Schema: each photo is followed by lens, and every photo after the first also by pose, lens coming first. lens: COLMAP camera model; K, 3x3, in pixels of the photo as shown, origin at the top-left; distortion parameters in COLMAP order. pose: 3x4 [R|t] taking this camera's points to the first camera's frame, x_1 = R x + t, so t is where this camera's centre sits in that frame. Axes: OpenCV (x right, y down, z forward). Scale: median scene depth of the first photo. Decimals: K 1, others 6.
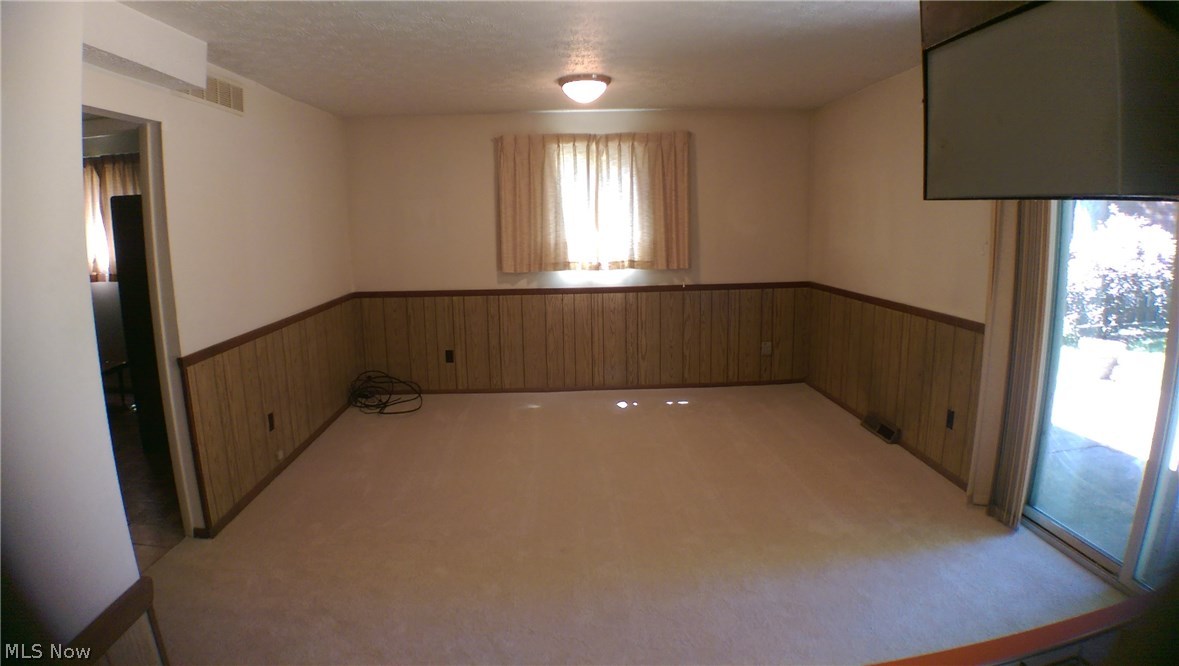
lens RADIAL K [[671.7, 0, 611.0], [0, 671.7, 319.0], [0, 0, 1]] dist [-0.173614, 0.017123]
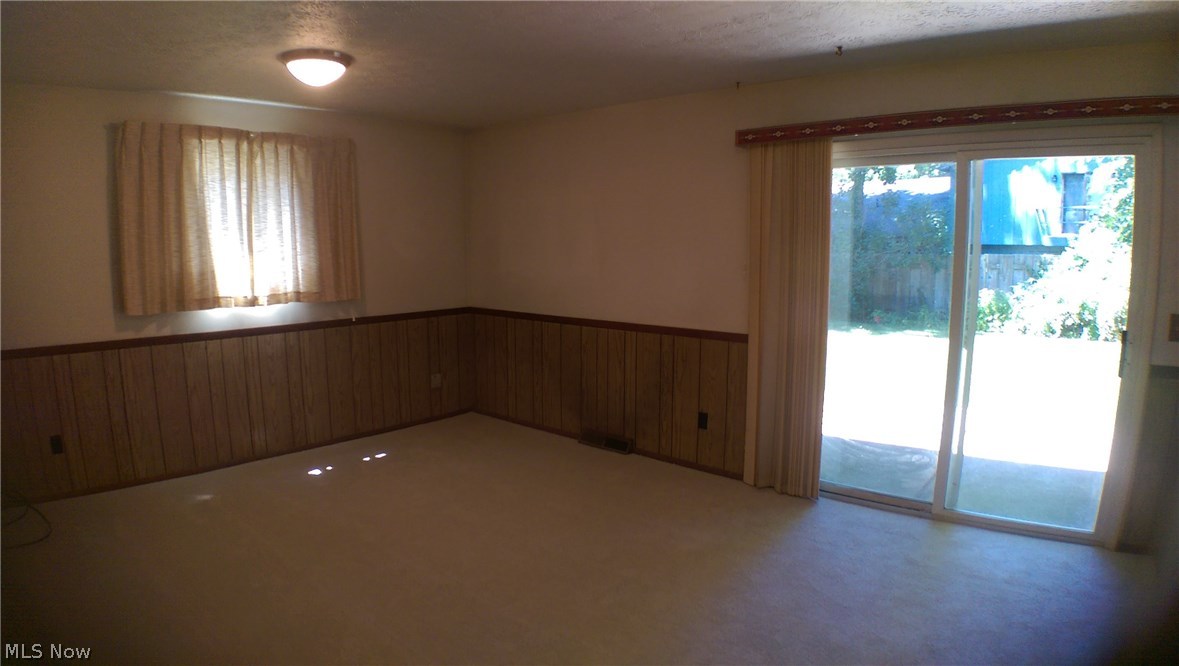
lens RADIAL K [[671.7, 0, 611.0], [0, 671.7, 319.0], [0, 0, 1]] dist [-0.173614, 0.017123]
pose [[0.664877, -0.058697, 0.744643, -0.294566], [0.081836, 0.996631, 0.005491, -0.028306], [-0.742457, 0.057287, 0.667440, 0.206526]]
